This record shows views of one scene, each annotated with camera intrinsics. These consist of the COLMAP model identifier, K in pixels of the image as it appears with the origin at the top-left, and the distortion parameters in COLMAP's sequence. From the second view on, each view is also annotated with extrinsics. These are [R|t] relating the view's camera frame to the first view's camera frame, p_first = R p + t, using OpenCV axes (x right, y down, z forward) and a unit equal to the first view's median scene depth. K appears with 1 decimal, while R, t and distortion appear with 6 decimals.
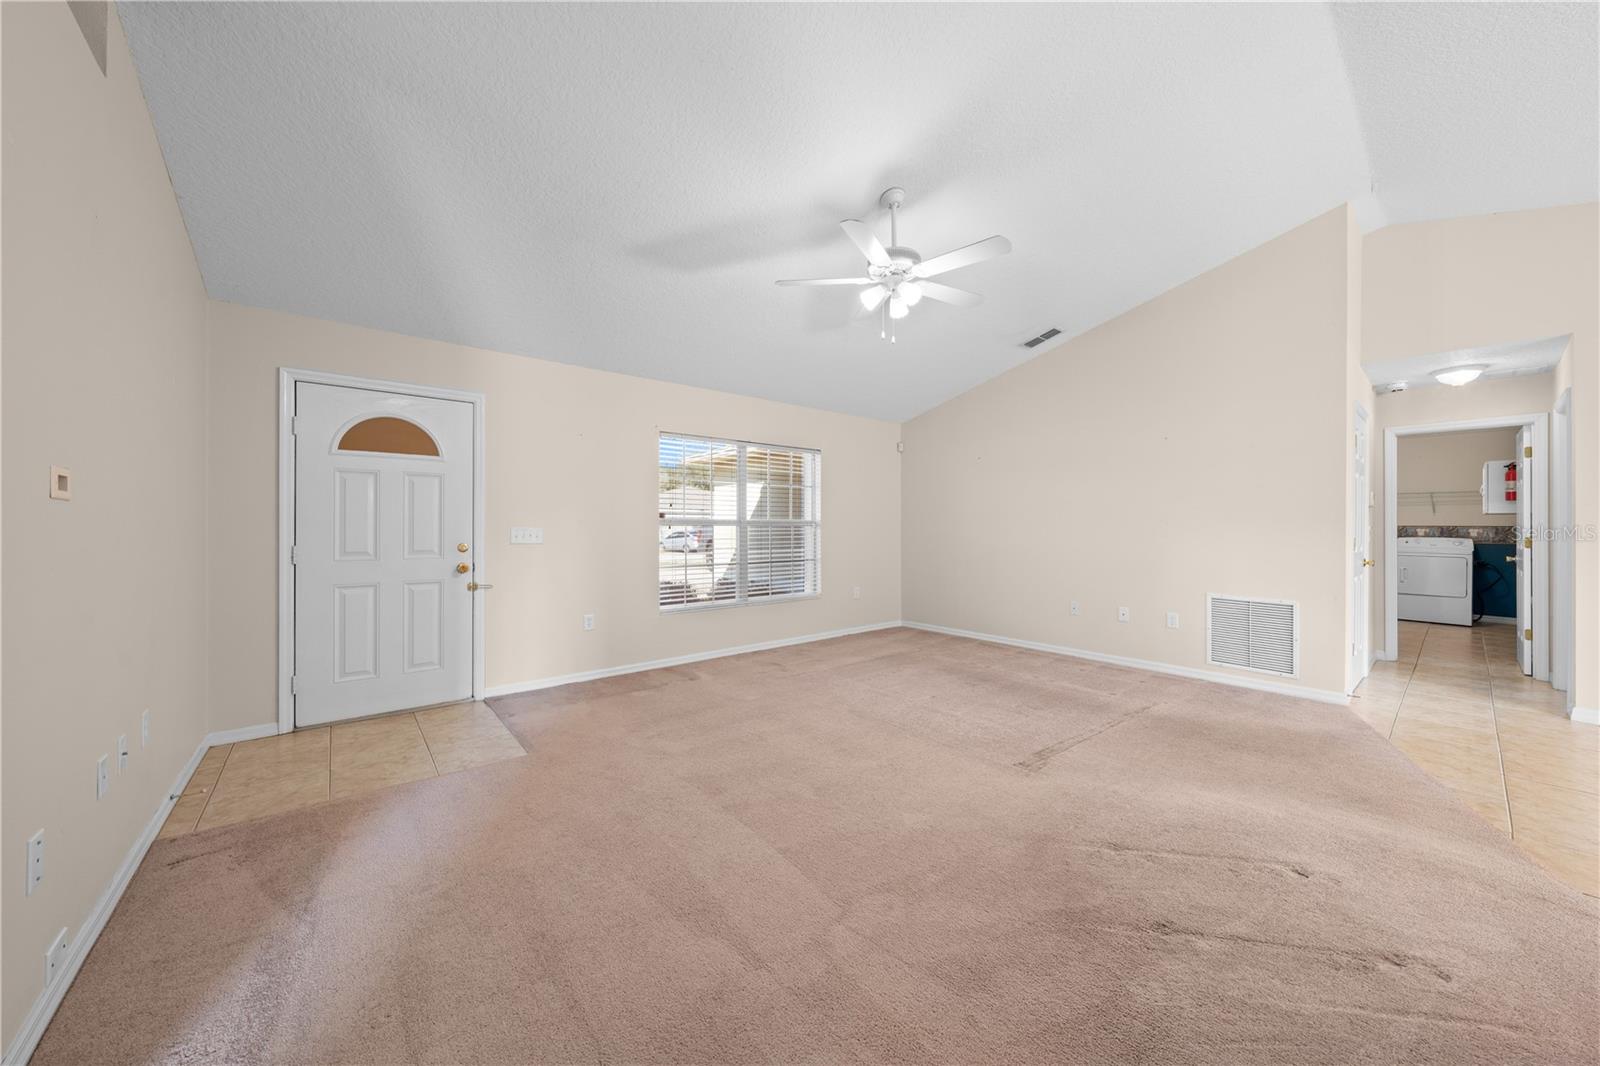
lens RADIAL K [[560.0, 0, 802.9], [0, 560.0, 530.2], [0, 0, 1]] dist [0.000878, -0.000082]
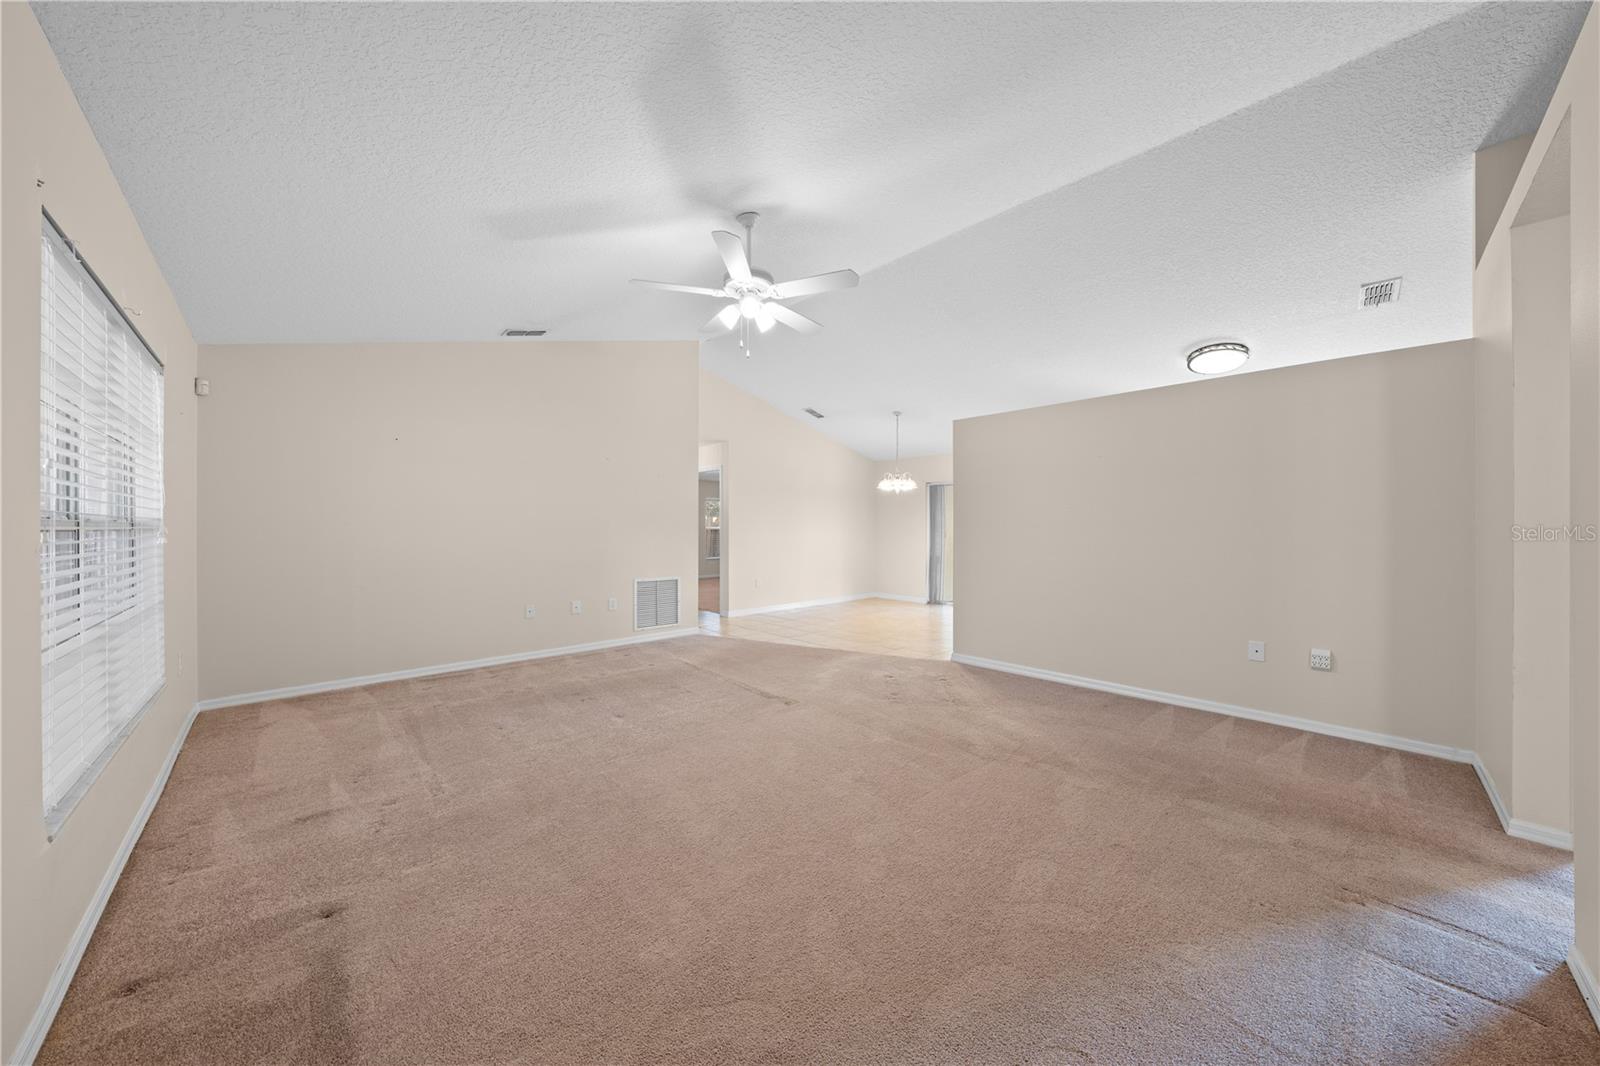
lens RADIAL K [[544.1, 0, 802.3], [0, 544.1, 528.0], [0, 0, 1]] dist [-0.001233, -0.000061]
pose [[-0.067926, -0.000183, 0.997690, -0.690123], [0.006520, 0.999979, 0.000628, -0.009047], [-0.997669, 0.006547, -0.067923, 0.773122]]
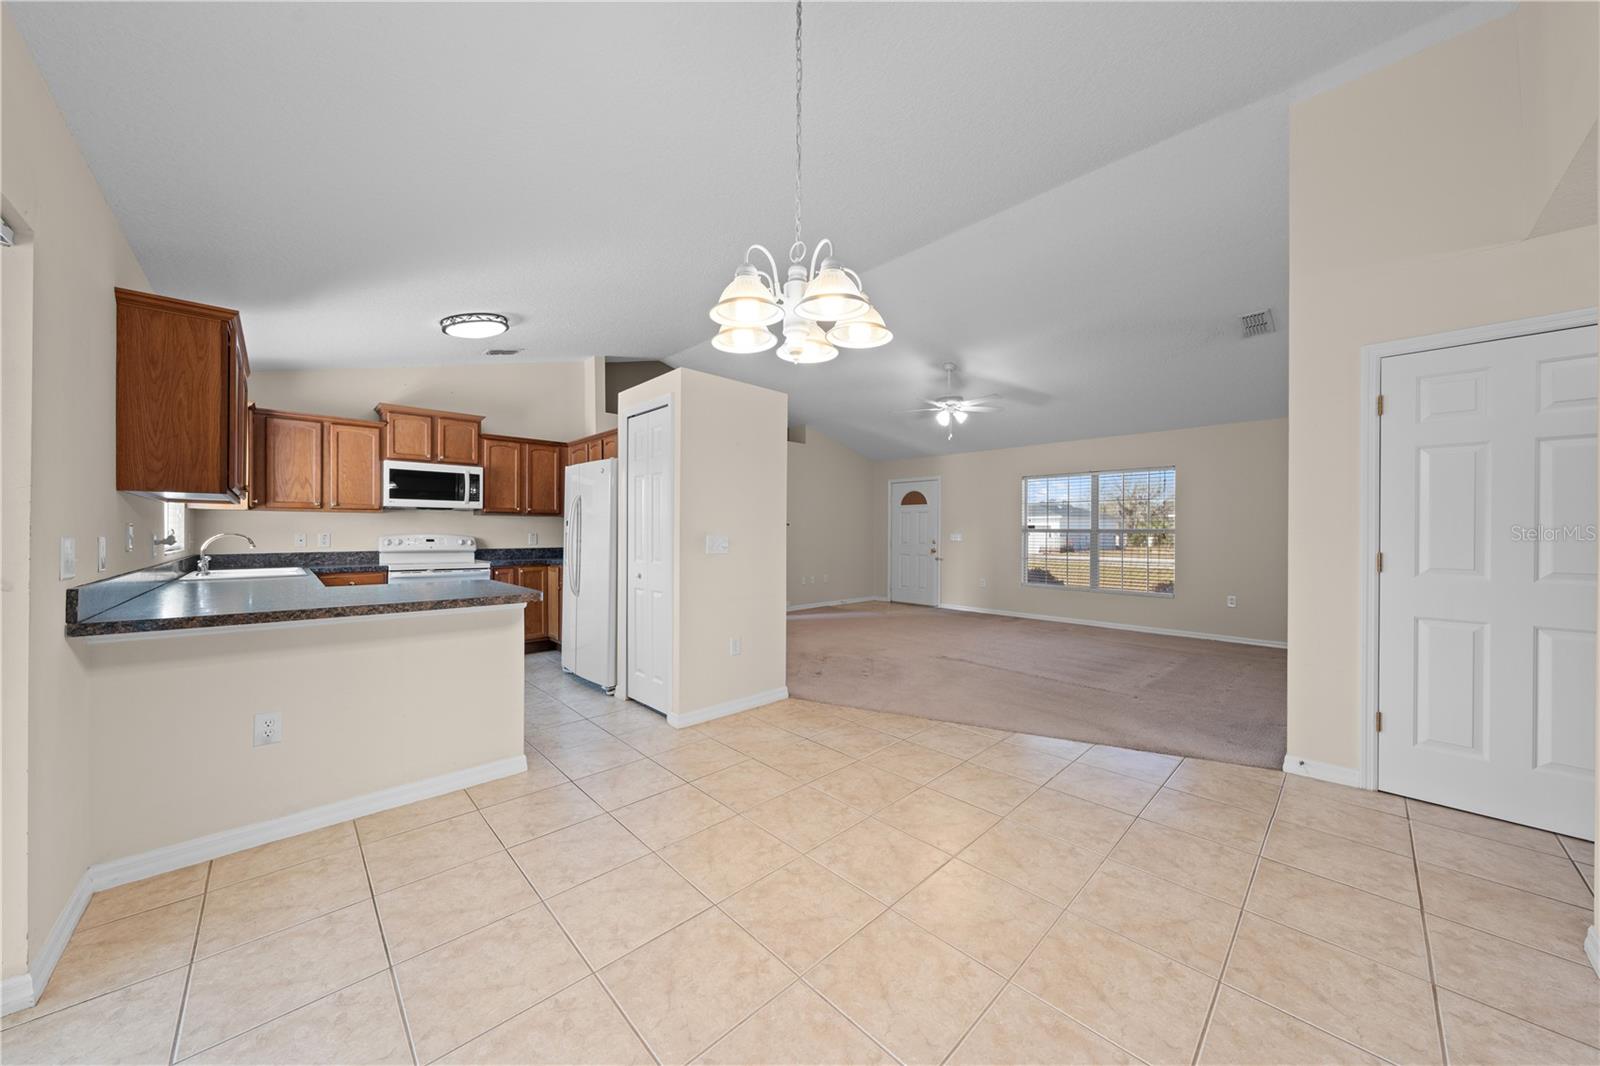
lens RADIAL K [[542.3, 0, 800.0], [0, 542.3, 533.0], [0, 0, 1]] dist [-0.001349, 0.000185]
pose [[0.059659, -0.001147, -0.998218, 1.615855], [-0.009723, 0.999951, -0.001730, 0.003324], [0.998171, 0.009809, 0.059645, 0.296217]]
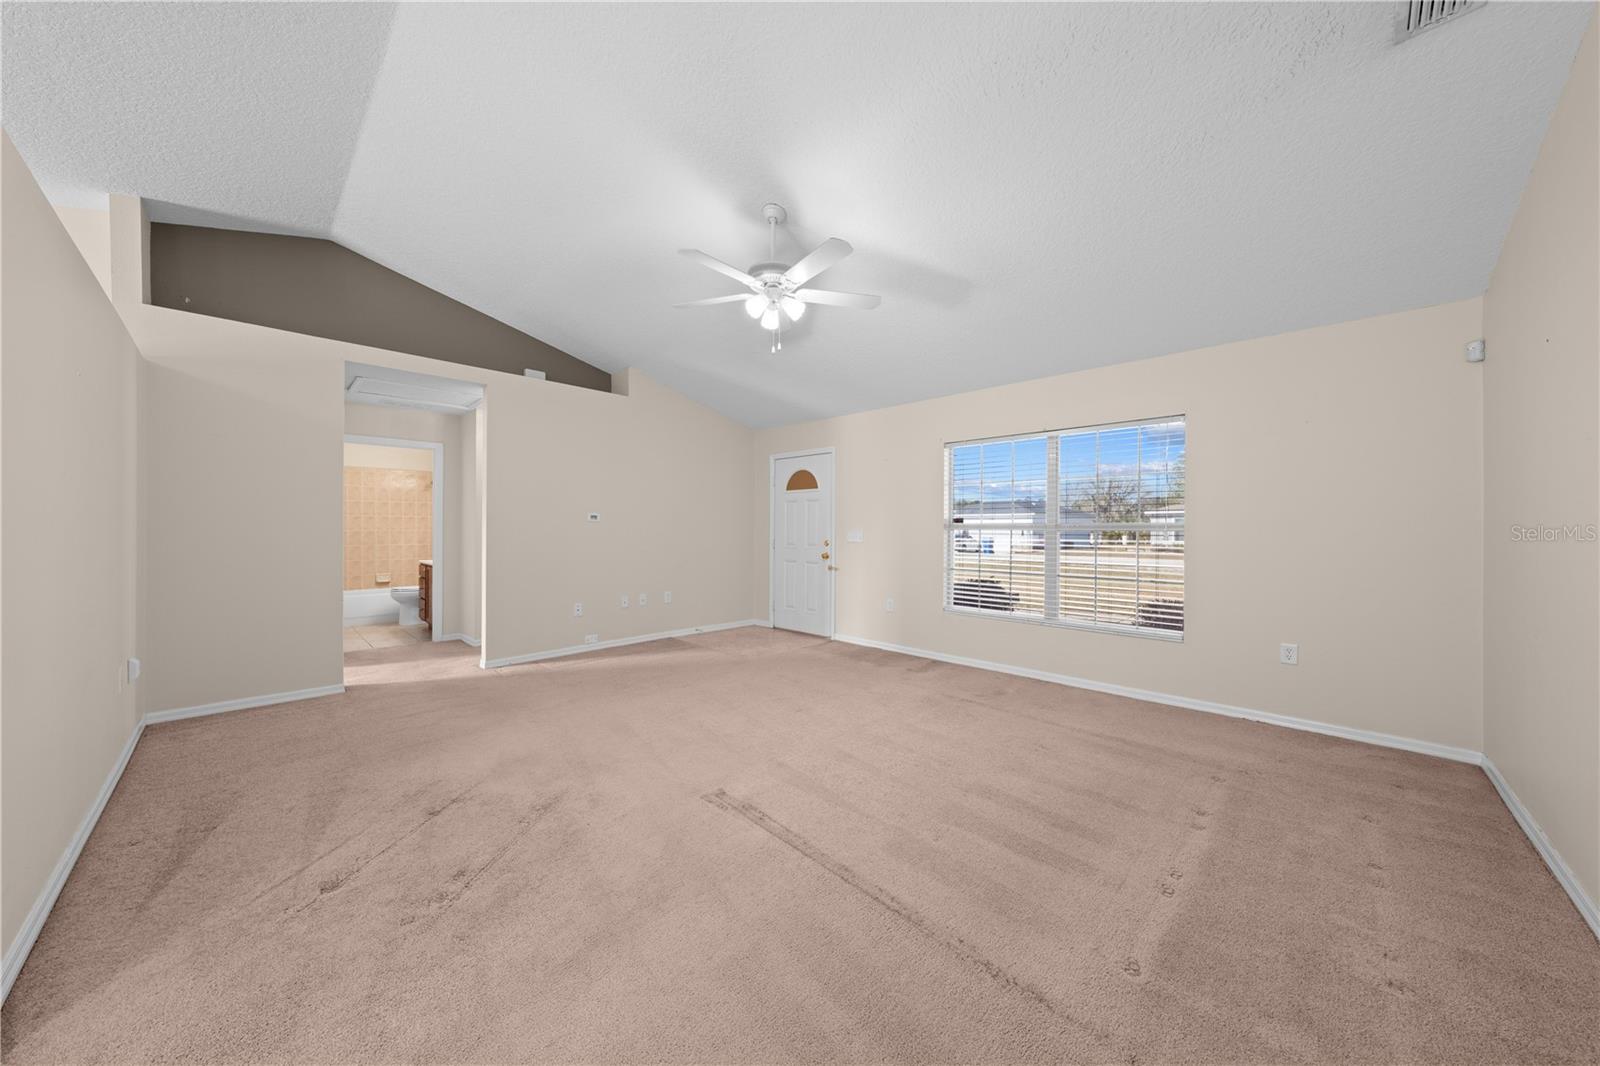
lens RADIAL K [[542.3, 0, 800.0], [0, 542.3, 533.0], [0, 0, 1]] dist [-0.001349, 0.000185]
pose [[0.094530, 0.004970, -0.995510, 0.935017], [-0.013415, 0.999903, 0.003718, -0.003026], [0.995432, 0.013003, 0.094588, 0.763897]]
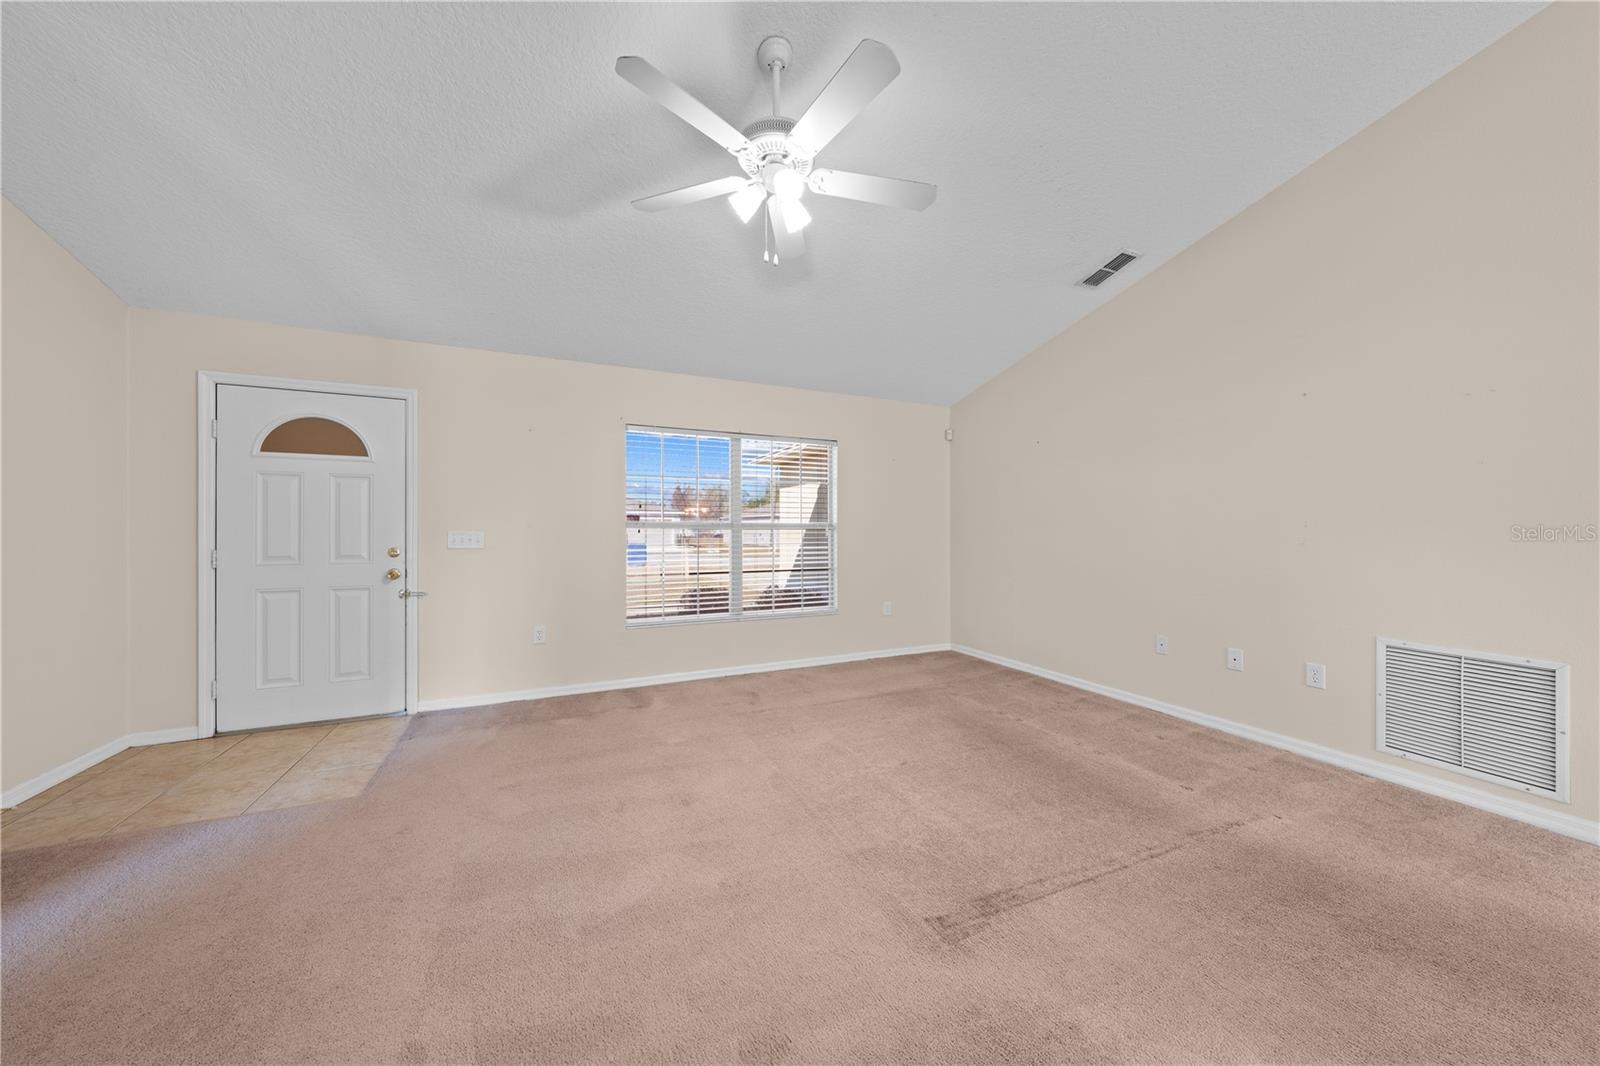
lens RADIAL K [[542.3, 0, 800.0], [0, 542.3, 533.0], [0, 0, 1]] dist [-0.001349, 0.000185]
pose [[0.966283, 0.000622, -0.257482, 0.289319], [-0.001240, 0.999997, -0.002236, -0.000739], [0.257480, 0.002479, 0.966280, 0.287065]]
